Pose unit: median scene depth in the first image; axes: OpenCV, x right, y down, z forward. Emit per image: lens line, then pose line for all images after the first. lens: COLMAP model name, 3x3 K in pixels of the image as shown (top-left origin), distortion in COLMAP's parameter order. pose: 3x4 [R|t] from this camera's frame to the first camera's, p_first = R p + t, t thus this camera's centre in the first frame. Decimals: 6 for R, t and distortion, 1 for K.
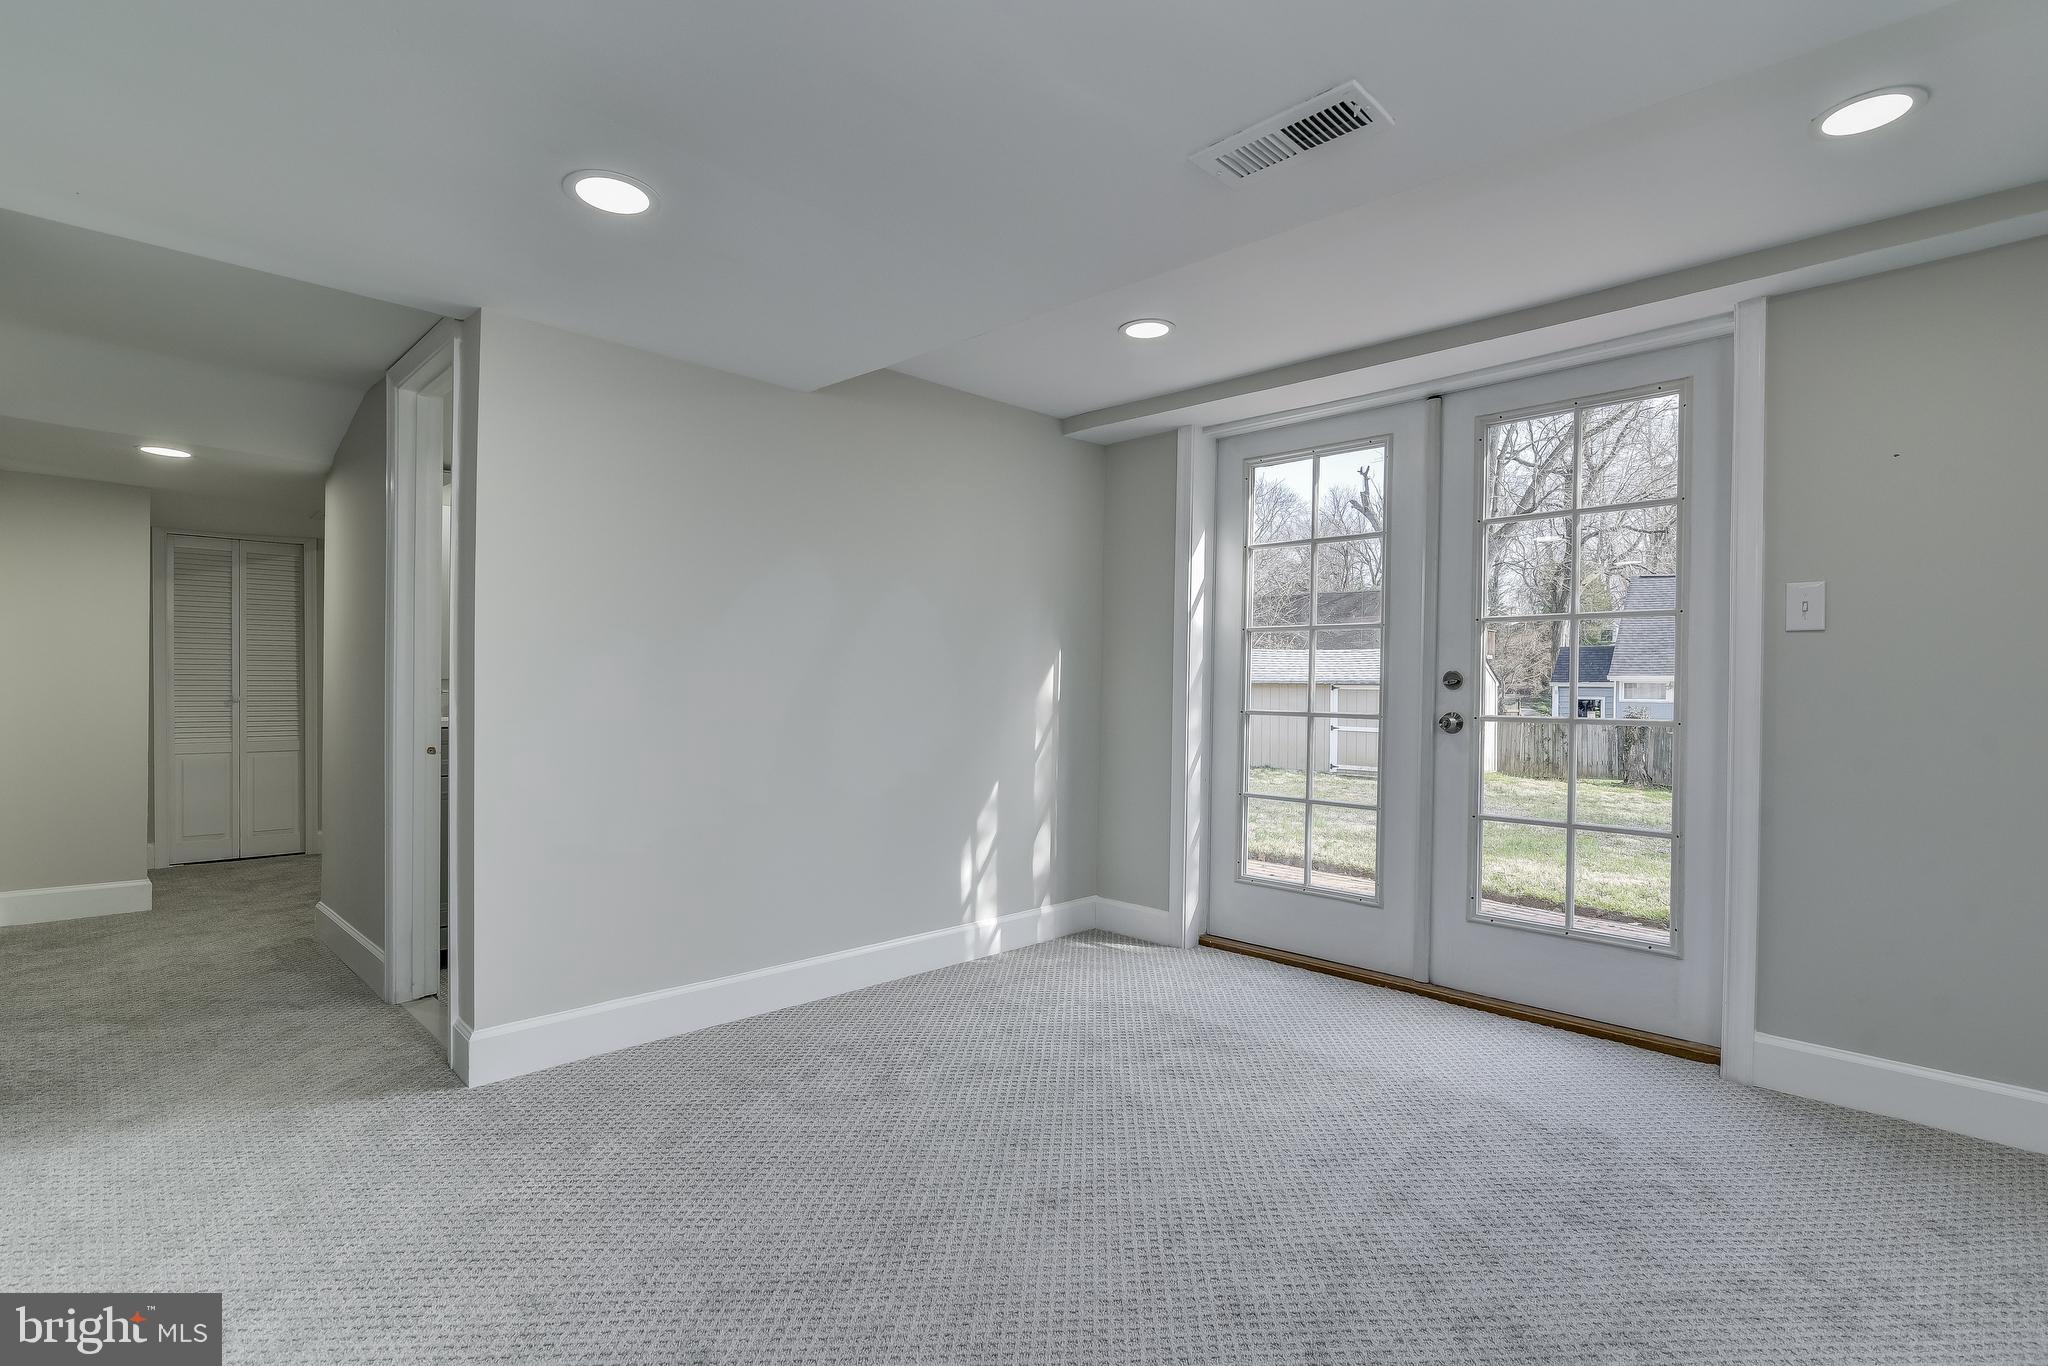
lens RADIAL K [[991.6, 0, 1026.7], [0, 991.6, 679.8], [0, 0, 1]] dist [-0.003367, 0.000157]
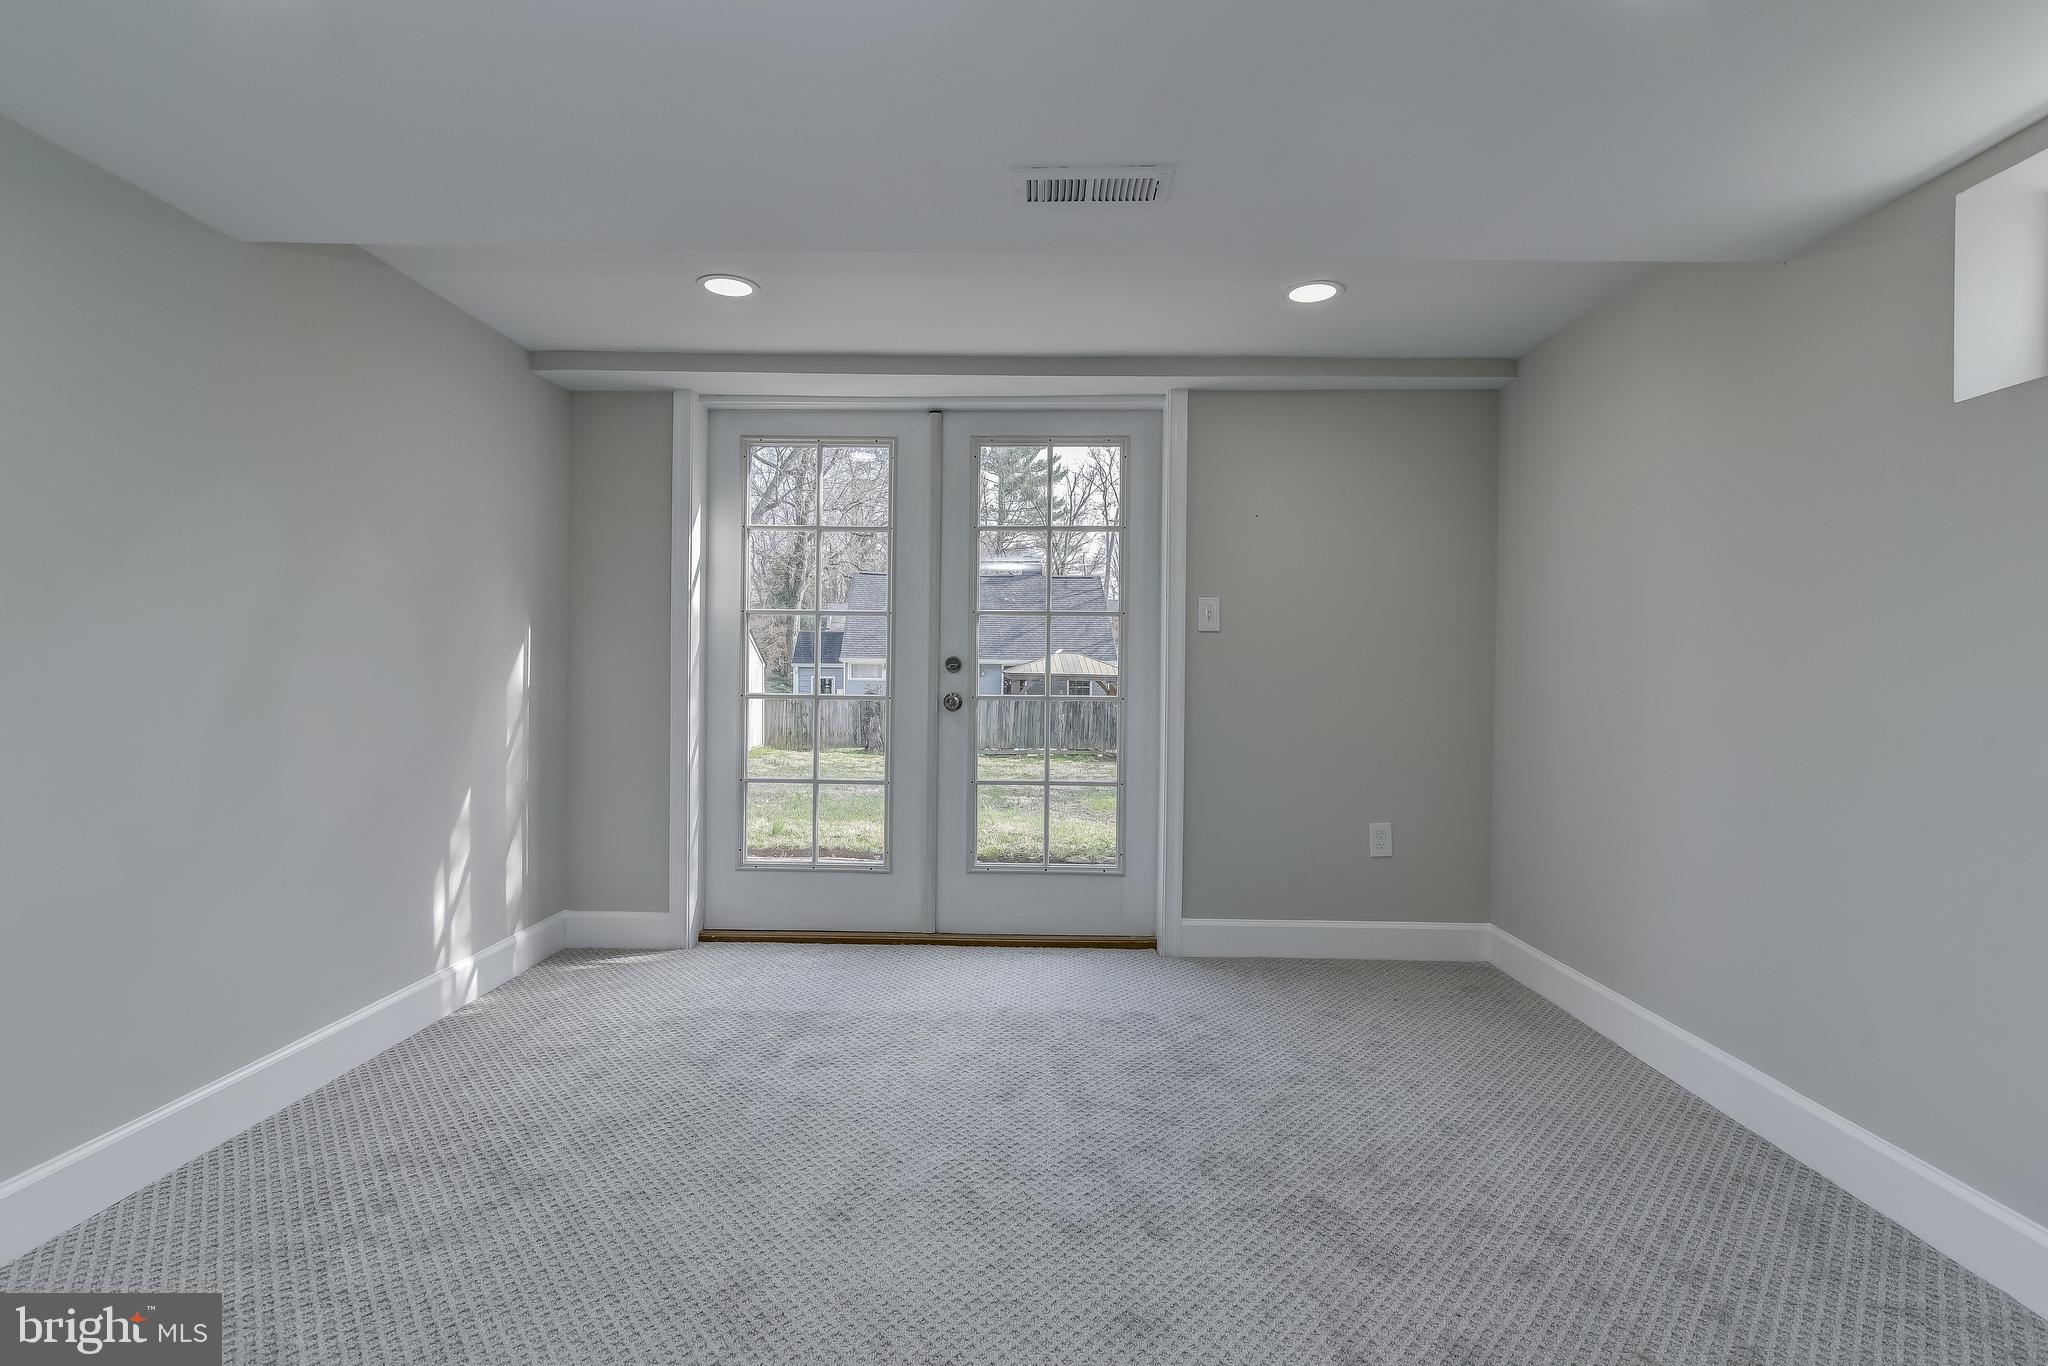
lens RADIAL K [[991.6, 0, 1027.0], [0, 991.6, 689.1], [0, 0, 1]] dist [-0.003367, 0.000157]
pose [[0.717254, -0.015232, 0.696645, -0.289585], [-0.005704, 0.999599, 0.027728, -0.004048], [-0.696788, -0.023861, 0.716880, 0.116762]]
